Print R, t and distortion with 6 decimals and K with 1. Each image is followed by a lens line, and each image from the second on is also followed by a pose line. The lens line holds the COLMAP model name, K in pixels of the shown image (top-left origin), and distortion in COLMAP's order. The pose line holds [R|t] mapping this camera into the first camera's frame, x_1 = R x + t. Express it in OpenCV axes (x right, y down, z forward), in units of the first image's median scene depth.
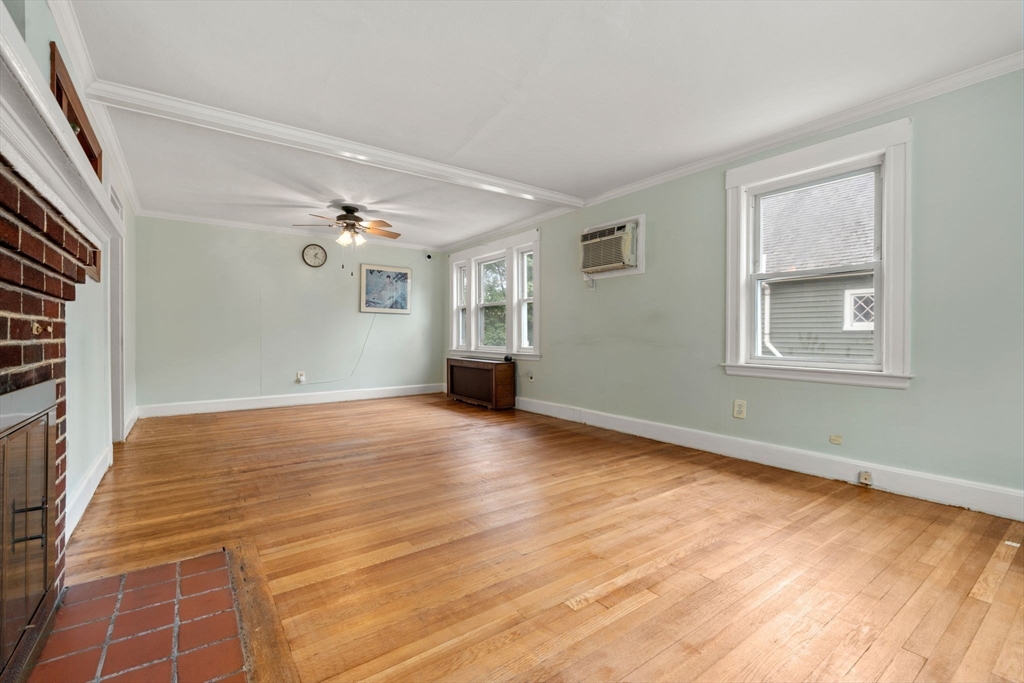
lens RADIAL K [[450.3, 0, 515.4], [0, 450.3, 338.1], [0, 0, 1]] dist [-0.002261, -0.000130]
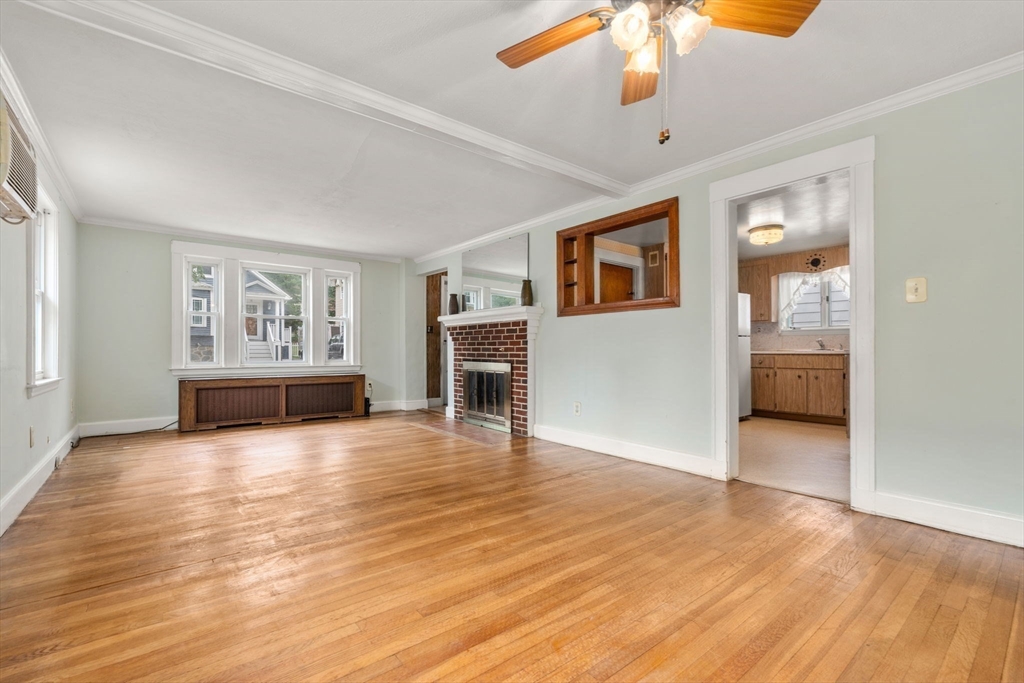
lens RADIAL K [[453.2, 0, 512.0], [0, 453.2, 345.6], [0, 0, 1]] dist [-0.000976, 0.000135]
pose [[-0.999105, -0.001642, -0.042273, -0.273111], [-0.001512, 0.999994, -0.003098, -0.009779], [0.042277, -0.003031, -0.999101, 1.387187]]
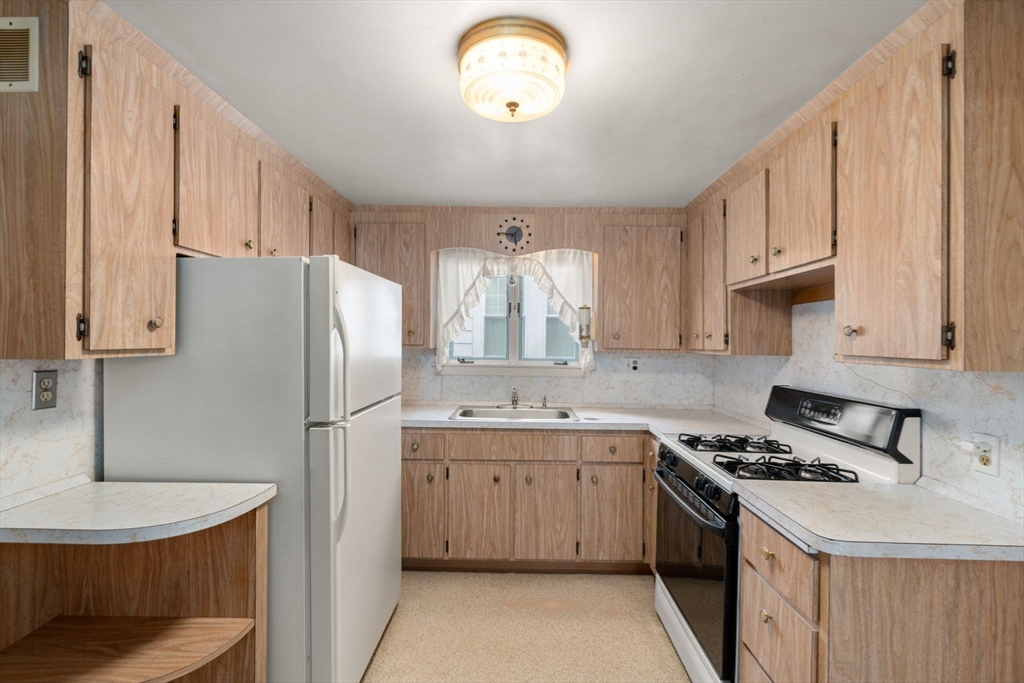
lens RADIAL K [[450.3, 0, 515.4], [0, 450.3, 338.1], [0, 0, 1]] dist [-0.002261, -0.000130]
pose [[-0.605078, -0.011899, -0.796078, -0.687057], [-0.019500, 0.999810, -0.000123, -0.105810], [0.795928, 0.015449, -0.605195, 0.521833]]
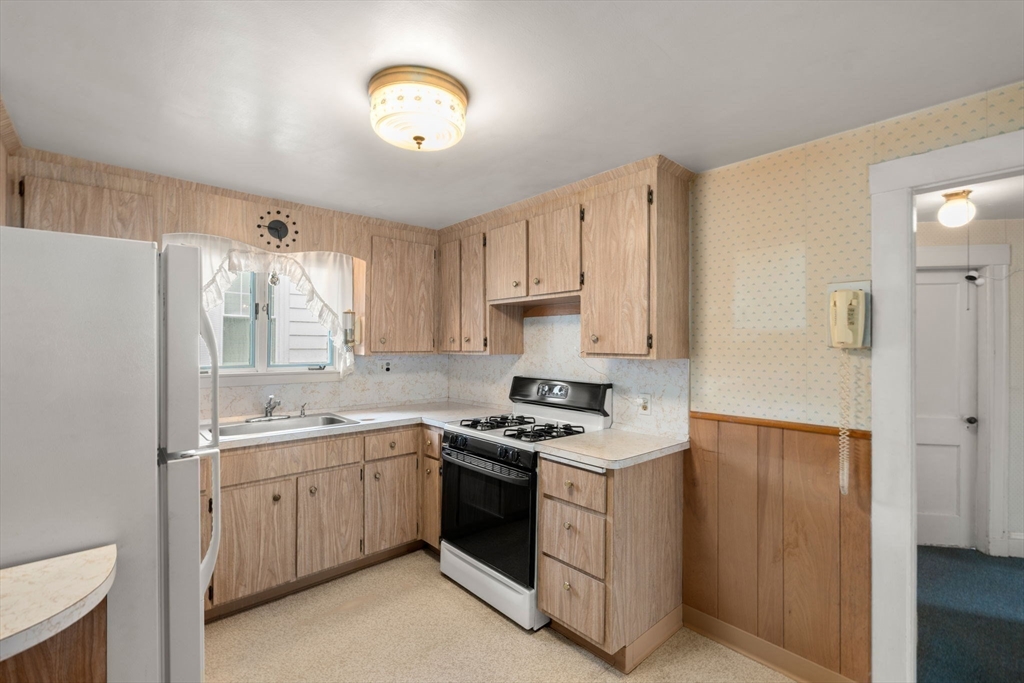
lens RADIAL K [[451.6, 0, 515.6], [0, 451.6, 342.4], [0, 0, 1]] dist [0.000181, 0.000104]
pose [[0.101693, -0.003768, -0.994809, -0.582164], [-0.010338, 0.999935, -0.004844, -0.106877], [0.994762, 0.010777, 0.101647, 0.382426]]
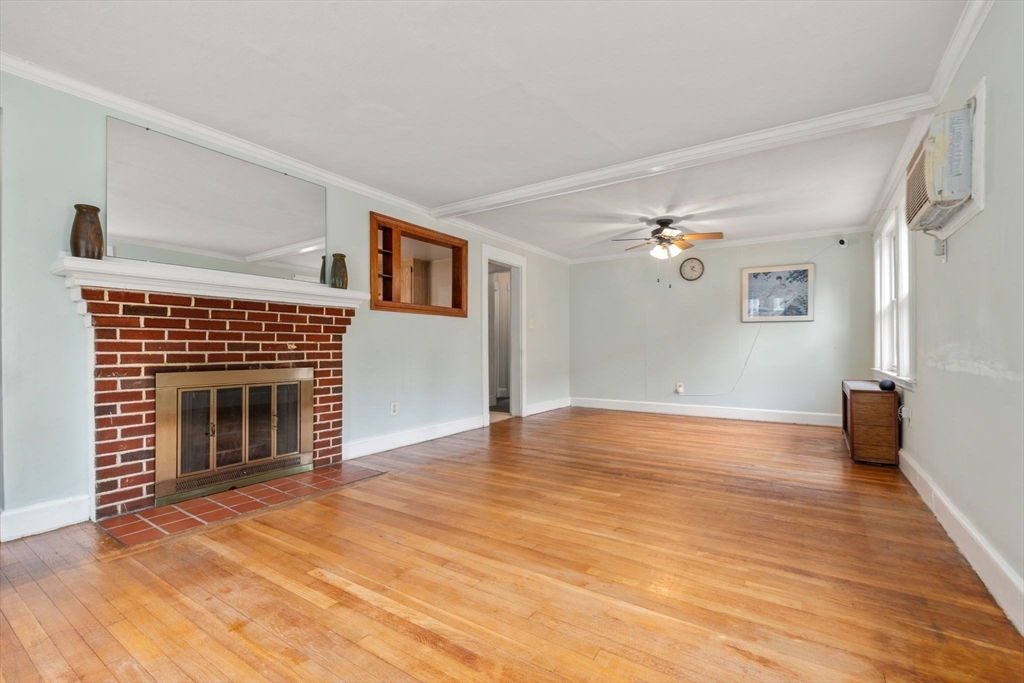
lens RADIAL K [[453.2, 0, 512.0], [0, 453.2, 345.6], [0, 0, 1]] dist [-0.000976, 0.000135]
pose [[0.342219, -0.005384, -0.939605, 0.486354], [-0.005597, 0.999954, -0.007769, -0.002145], [0.939604, 0.007918, 0.342173, 0.359247]]
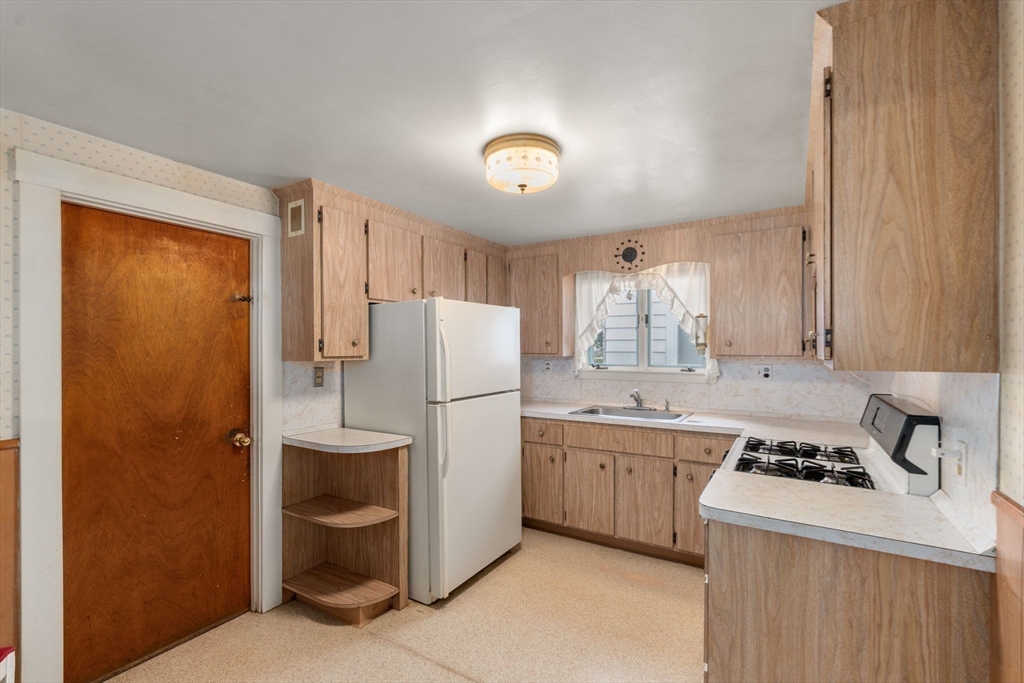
lens RADIAL K [[453.1, 0, 513.4], [0, 453.1, 349.7], [0, 0, 1]] dist [-0.002105, -0.000135]
pose [[-0.928211, 0.001932, -0.372049, -0.751632], [-0.001252, 0.999965, 0.008317, -0.106813], [0.372052, 0.008186, -0.928176, 0.737055]]
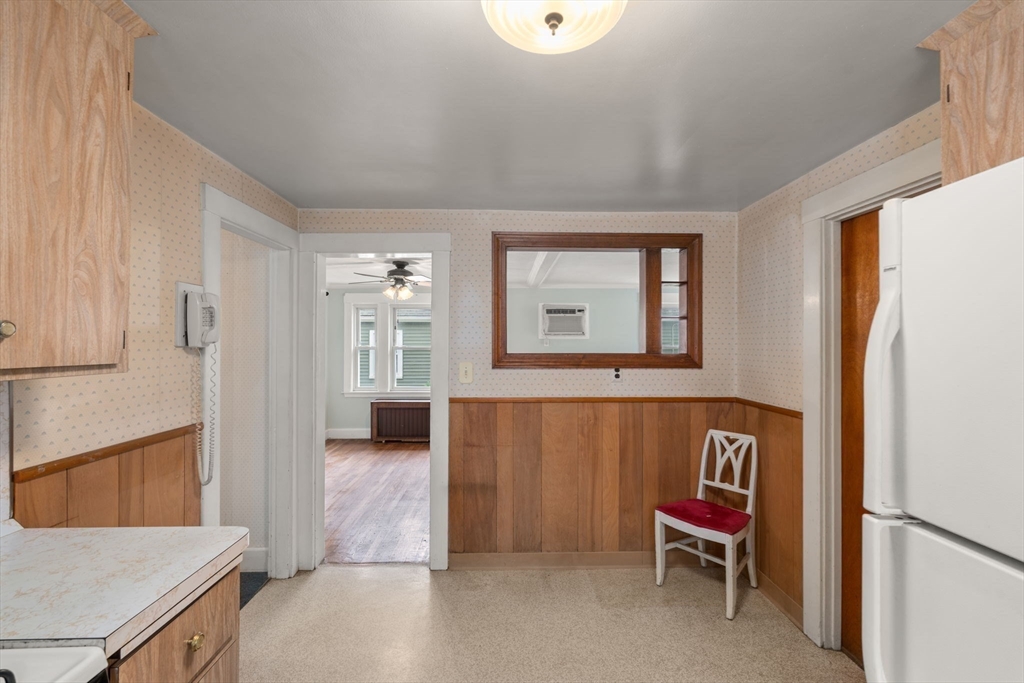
lens RADIAL K [[451.6, 0, 515.6], [0, 451.6, 342.4], [0, 0, 1]] dist [0.000181, 0.000104]
pose [[0.570516, 0.003842, 0.821277, -1.093858], [0.004152, 0.999963, -0.007562, -0.107306], [-0.821276, 0.007724, 0.570479, 0.240422]]
